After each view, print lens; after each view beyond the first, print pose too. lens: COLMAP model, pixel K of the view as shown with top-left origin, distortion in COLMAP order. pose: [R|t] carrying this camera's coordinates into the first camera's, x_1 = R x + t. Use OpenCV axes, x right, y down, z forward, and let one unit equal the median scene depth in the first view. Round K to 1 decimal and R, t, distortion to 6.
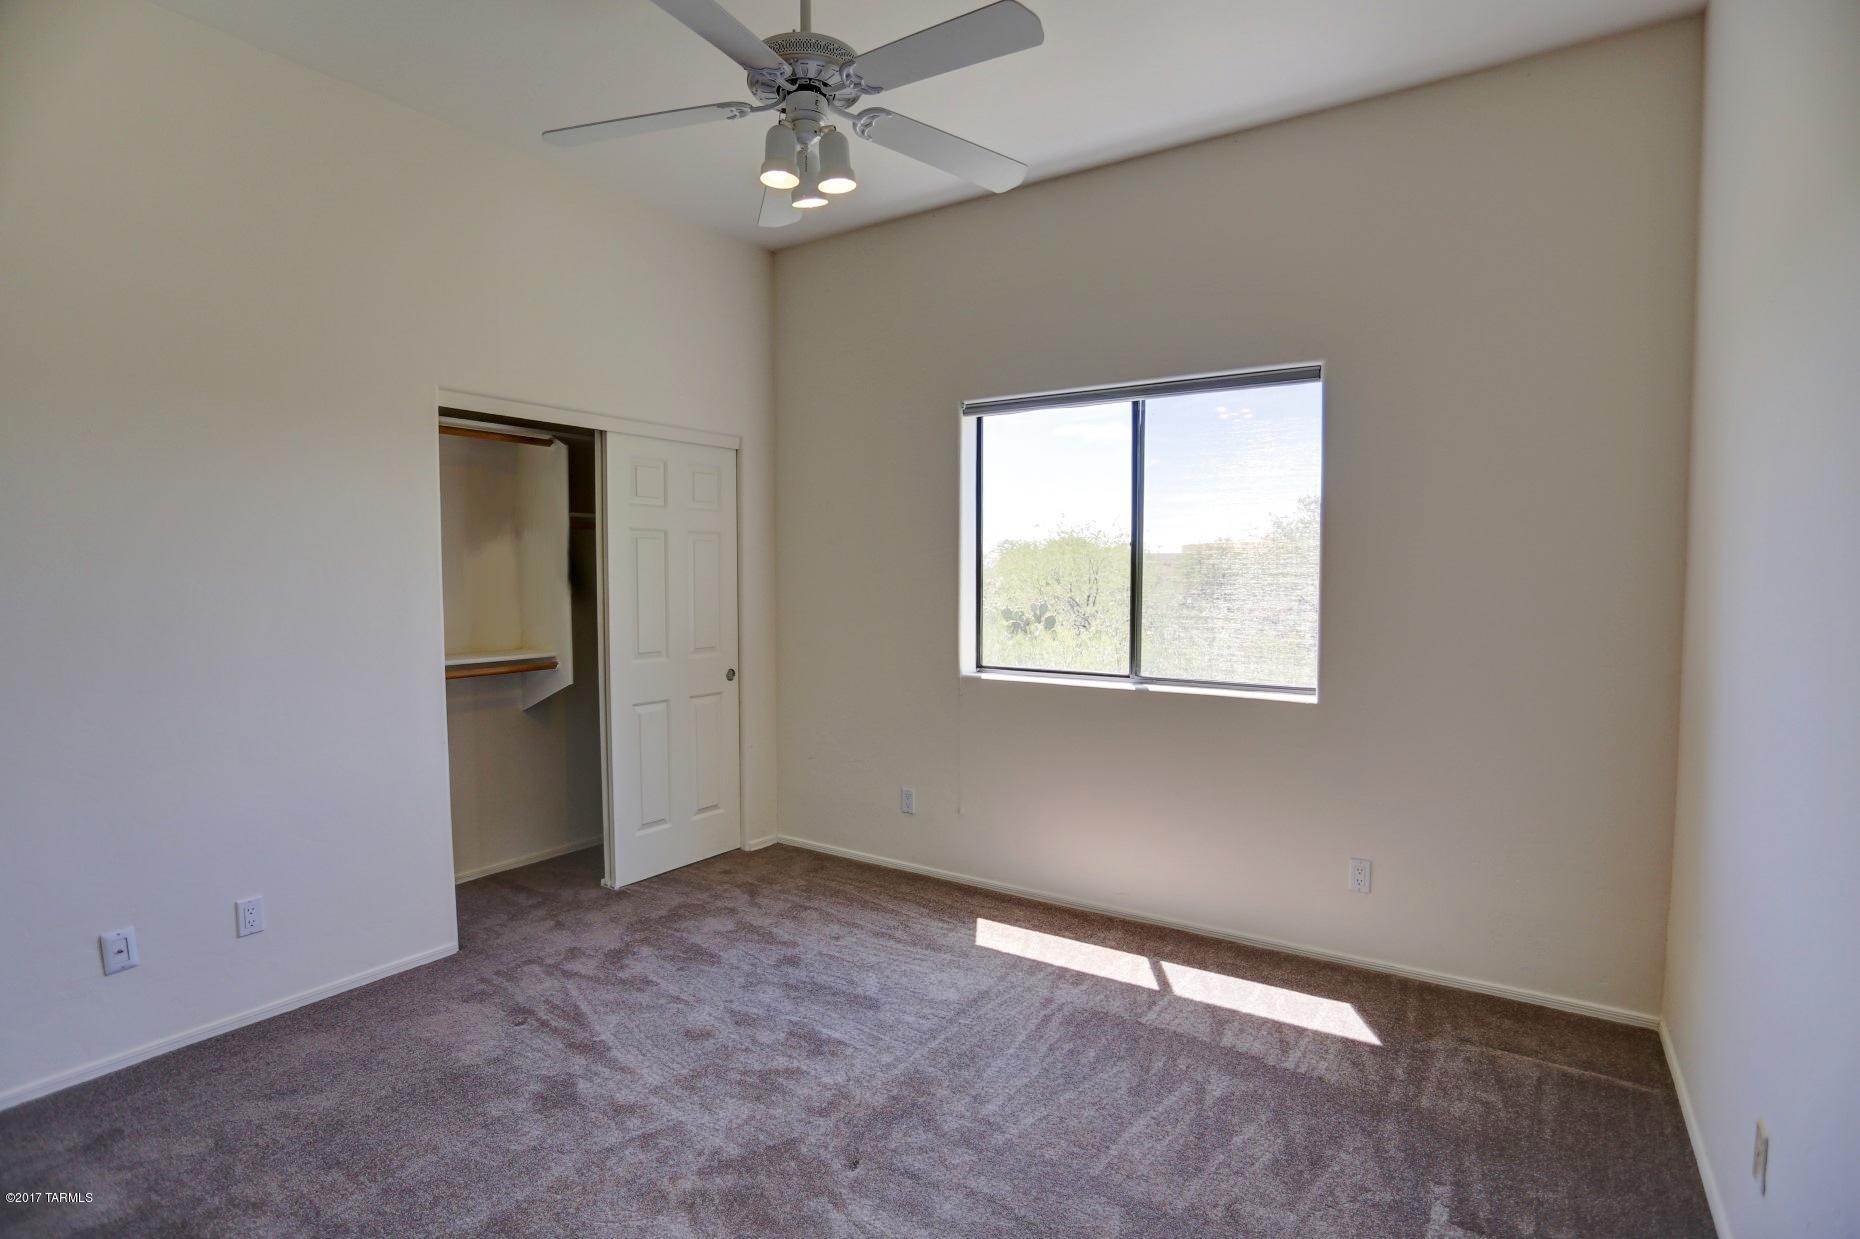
lens RADIAL K [[918.0, 0, 926.3], [0, 918.0, 625.8], [0, 0, 1]] dist [-0.038580, 0.009358]
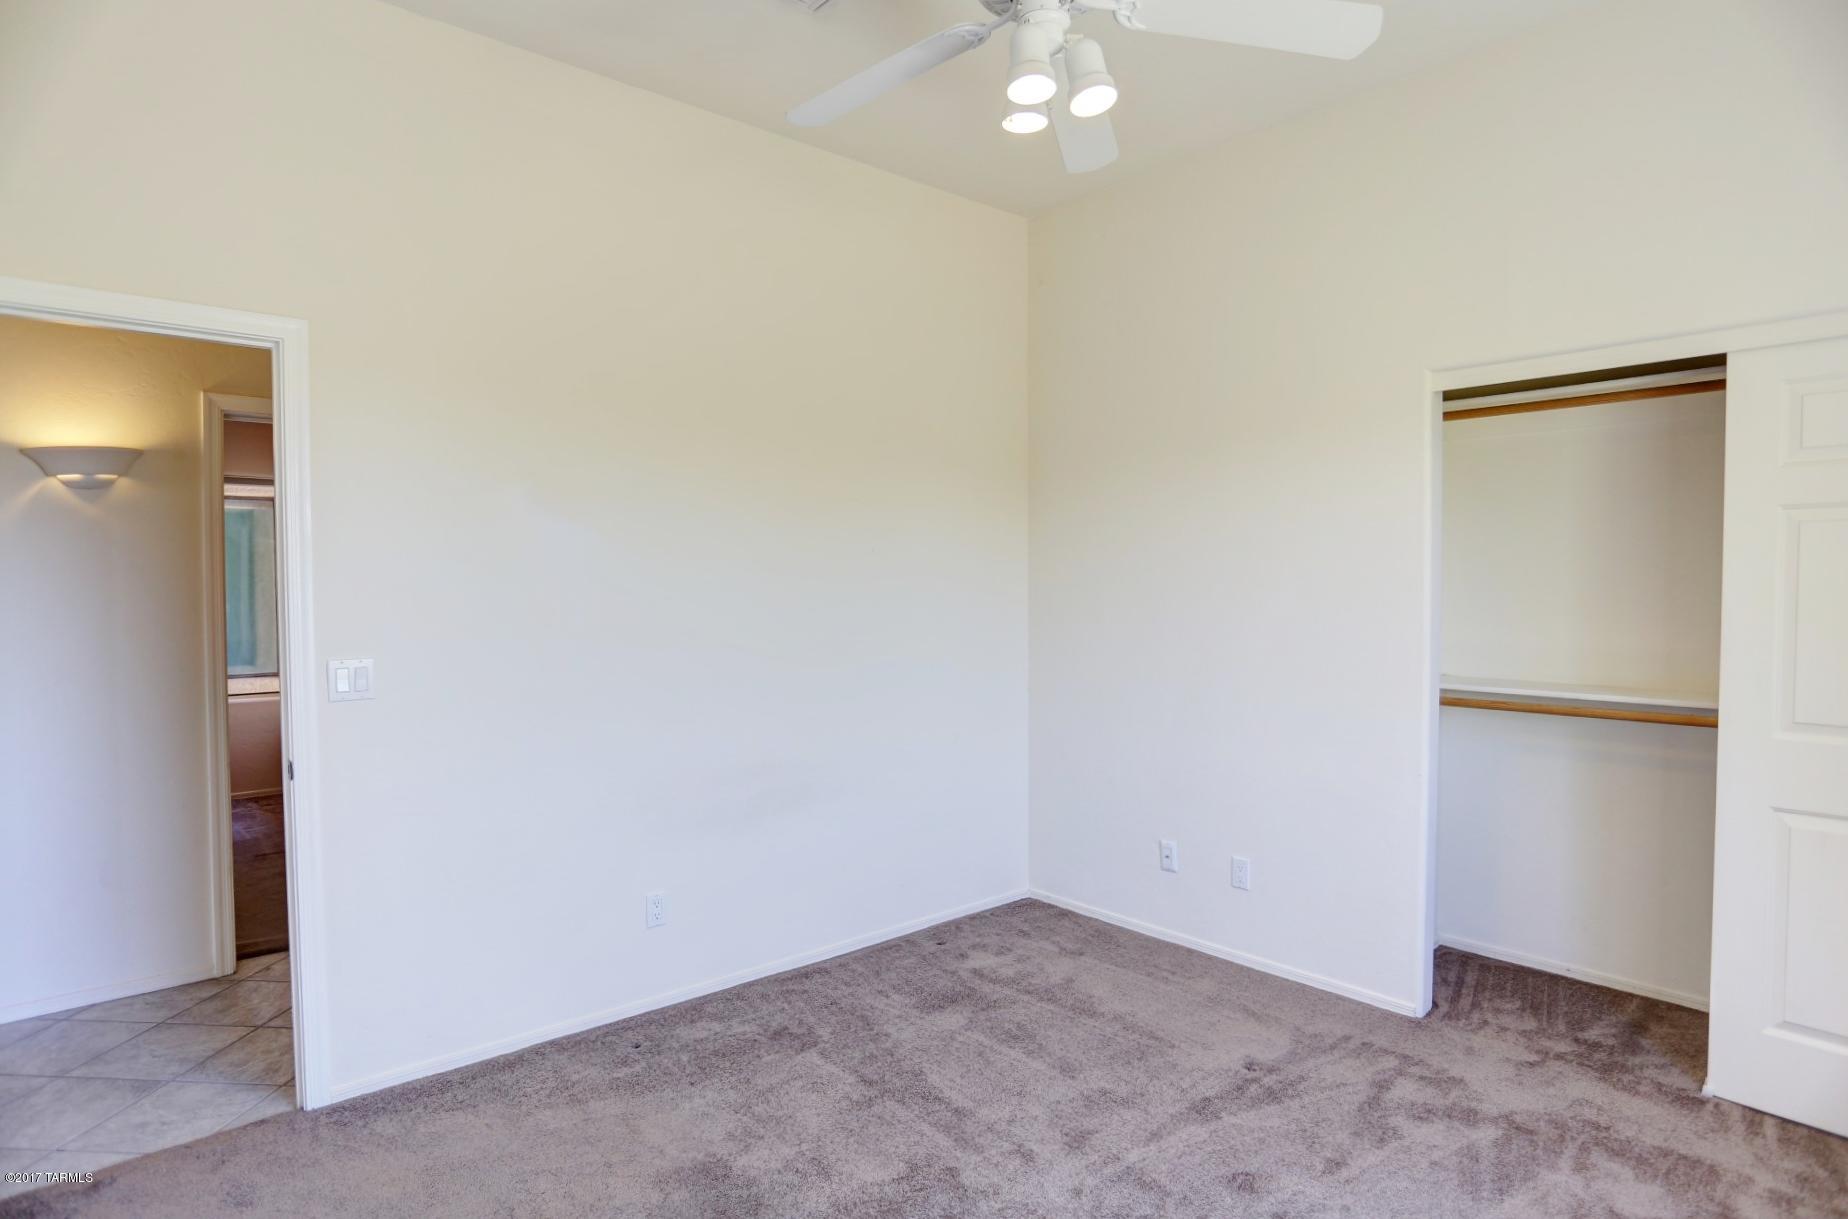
lens RADIAL K [[979.2, 0, 927.3], [0, 979.2, 613.4], [0, 0, 1]] dist [-0.002046, -0.000014]
pose [[-0.231205, 0.031980, -0.972379, 0.495336], [-0.051932, 0.997629, 0.045158, -0.045343], [0.971518, 0.060938, -0.228997, 0.742657]]
